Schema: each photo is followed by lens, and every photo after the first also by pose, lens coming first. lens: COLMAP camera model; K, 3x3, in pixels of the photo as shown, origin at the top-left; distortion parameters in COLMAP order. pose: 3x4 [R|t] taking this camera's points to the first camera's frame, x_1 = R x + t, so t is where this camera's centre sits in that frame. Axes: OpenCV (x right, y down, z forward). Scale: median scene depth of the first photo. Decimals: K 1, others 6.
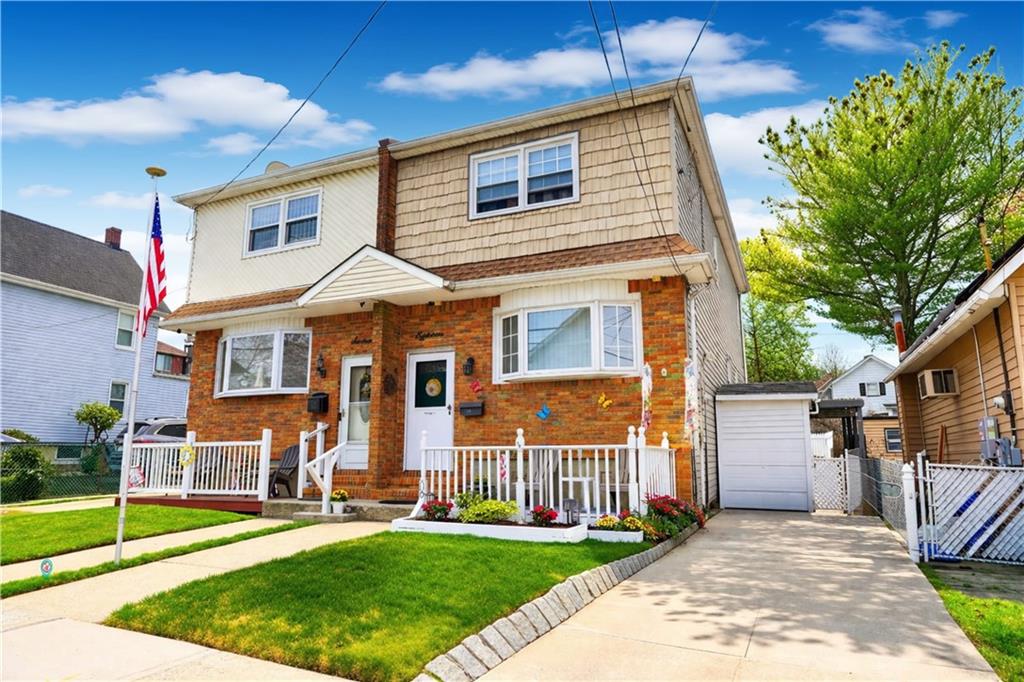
lens RADIAL K [[632.6, 0, 512.0], [0, 632.6, 341.0], [0, 0, 1]] dist [-0.004841, -0.000318]
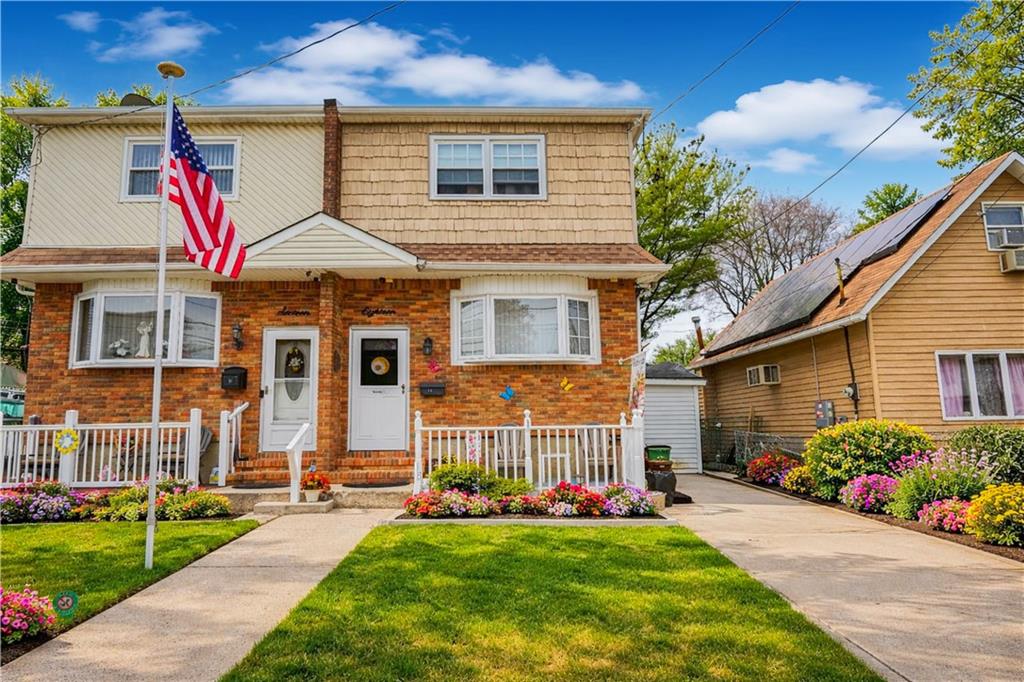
lens RADIAL K [[540.6, 0, 512.4], [0, 540.6, 355.6], [0, 0, 1]] dist [-0.023050, -0.000101]
pose [[0.897367, 0.039157, 0.439544, -0.322439], [-0.066311, 0.996711, 0.046588, 0.005355], [-0.436274, -0.070953, 0.897012, 0.167646]]
